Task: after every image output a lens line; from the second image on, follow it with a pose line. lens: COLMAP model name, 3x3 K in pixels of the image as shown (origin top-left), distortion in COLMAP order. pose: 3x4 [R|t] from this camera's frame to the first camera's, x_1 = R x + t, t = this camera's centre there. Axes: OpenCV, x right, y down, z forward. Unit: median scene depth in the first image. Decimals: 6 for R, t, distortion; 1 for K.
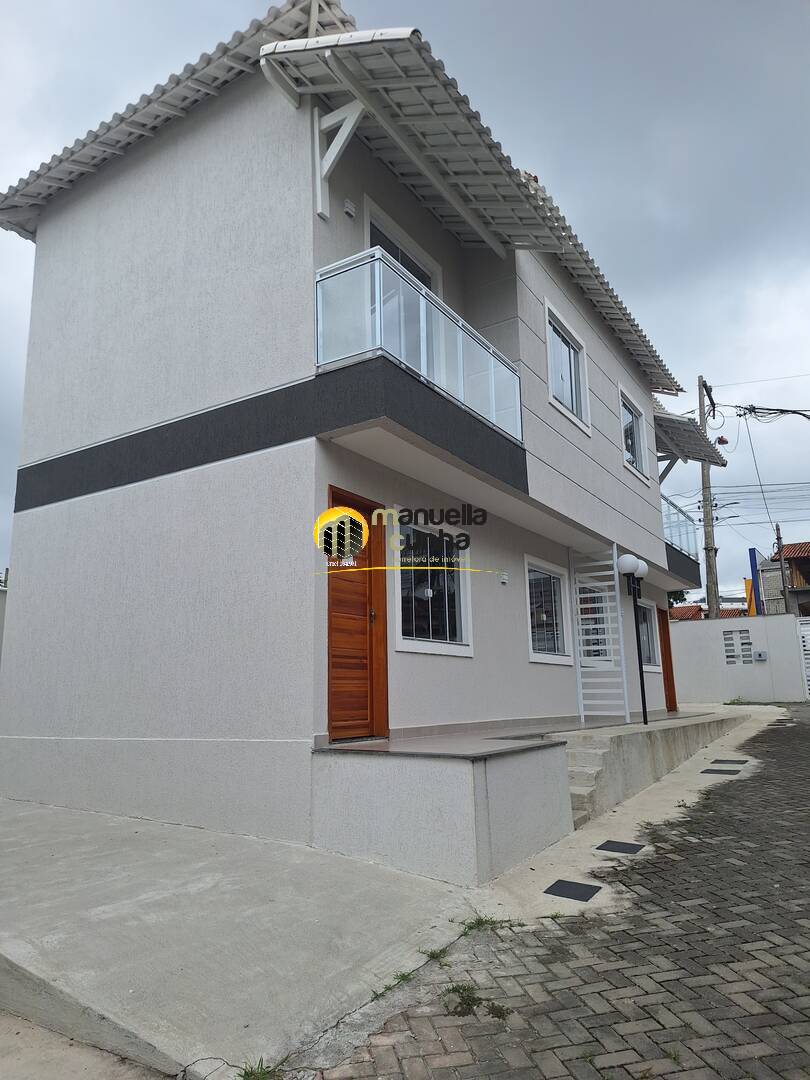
lens RADIAL K [[754.1, 0, 386.2], [0, 754.1, 550.9], [0, 0, 1]] dist [0.051308, -0.049175]
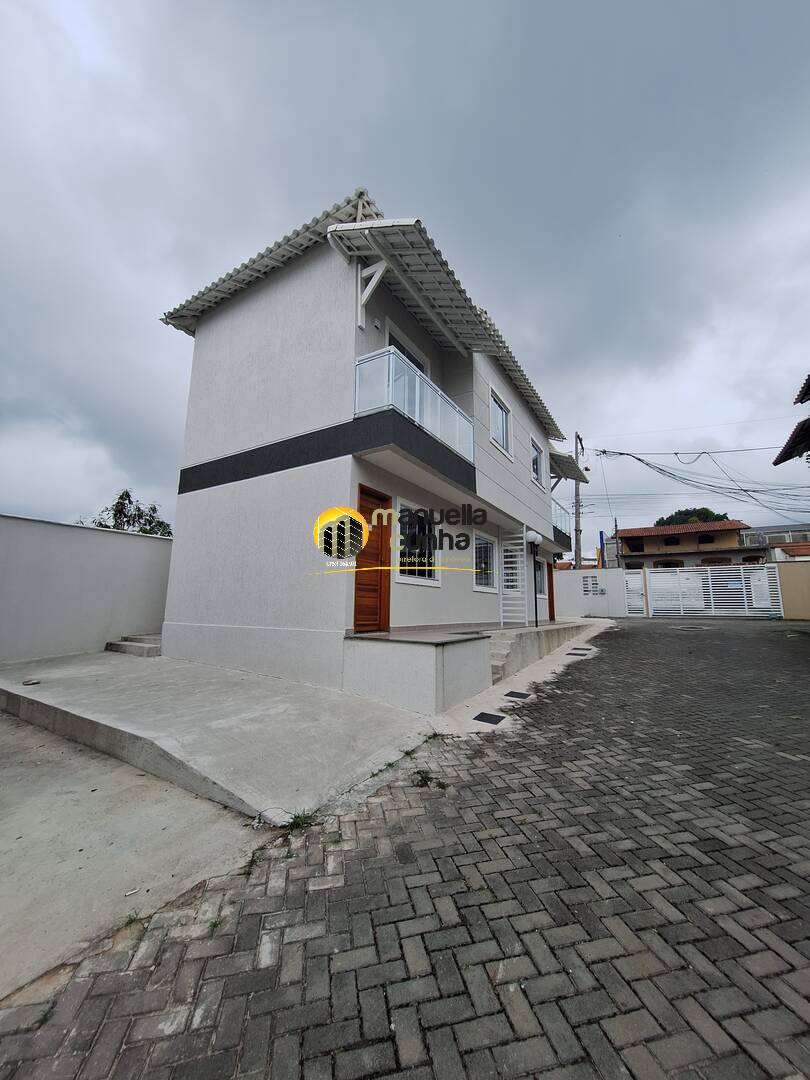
lens RADIAL K [[431.6, 0, 403.3], [0, 431.6, 538.1], [0, 0, 1]] dist [-0.008130, 0.002655]
pose [[0.999280, 0.033459, 0.017908, 0.010657], [-0.033958, 0.999021, 0.028344, 0.004618], [-0.016942, -0.028932, 0.999438, 0.013499]]
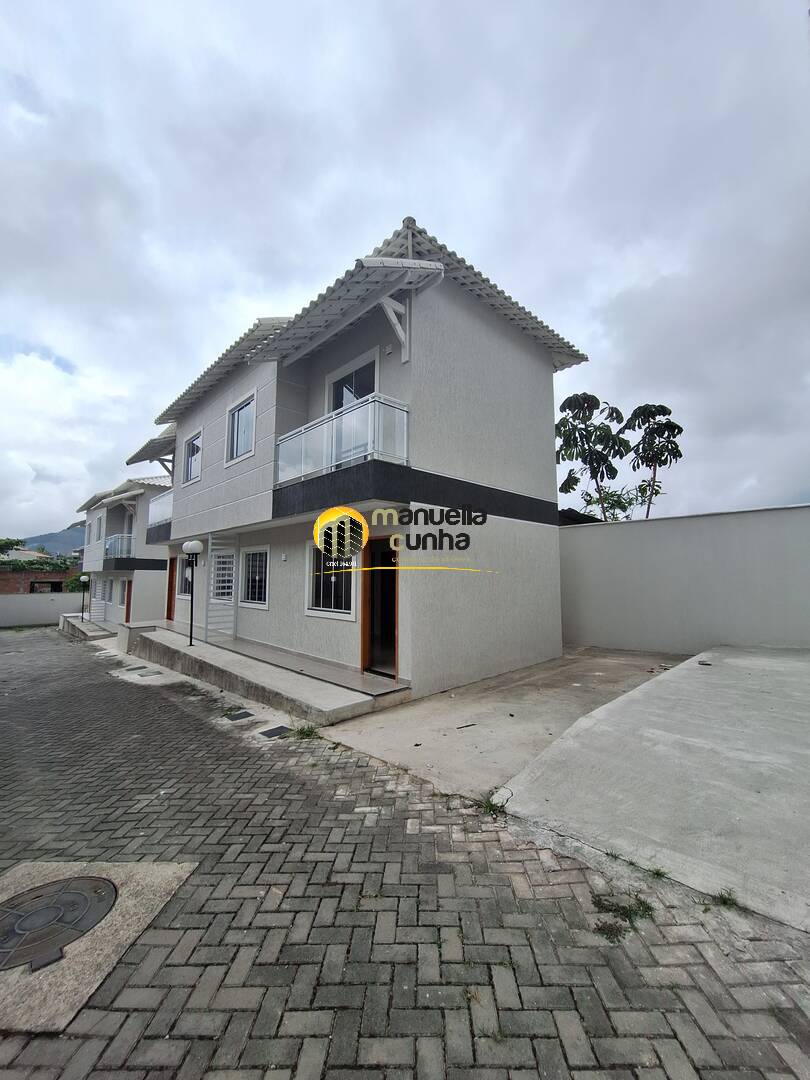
lens RADIAL K [[431.6, 0, 411.3], [0, 431.6, 539.5], [0, 0, 1]] dist [-0.008130, 0.002655]
pose [[-0.224096, -0.064625, -0.972422, 0.414435], [0.188364, 0.976112, -0.108279, 0.047738], [0.956190, -0.207435, -0.206569, 0.496077]]
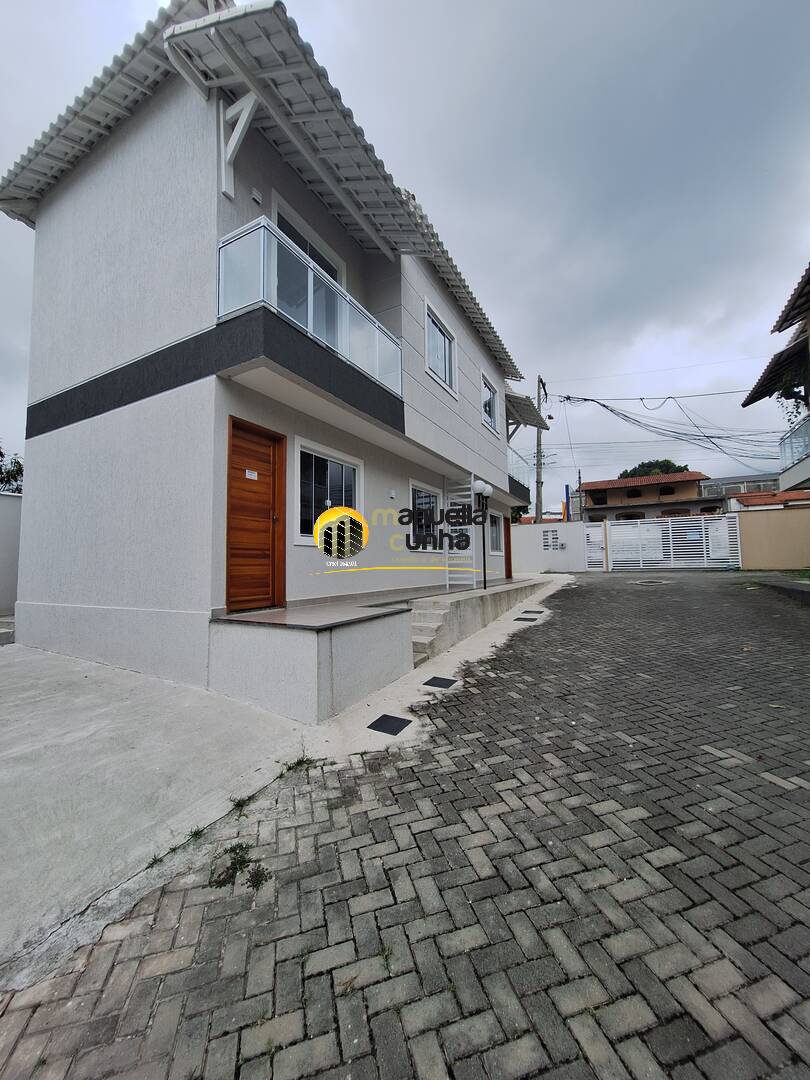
lens RADIAL K [[431.6, 0, 403.4], [0, 431.6, 538.7], [0, 0, 1]] dist [-0.008130, 0.002655]
pose [[0.996239, 0.007071, 0.086357, 0.151608], [-0.017968, 0.991859, 0.126065, 0.021602], [-0.084763, -0.127143, 0.988256, 0.223611]]
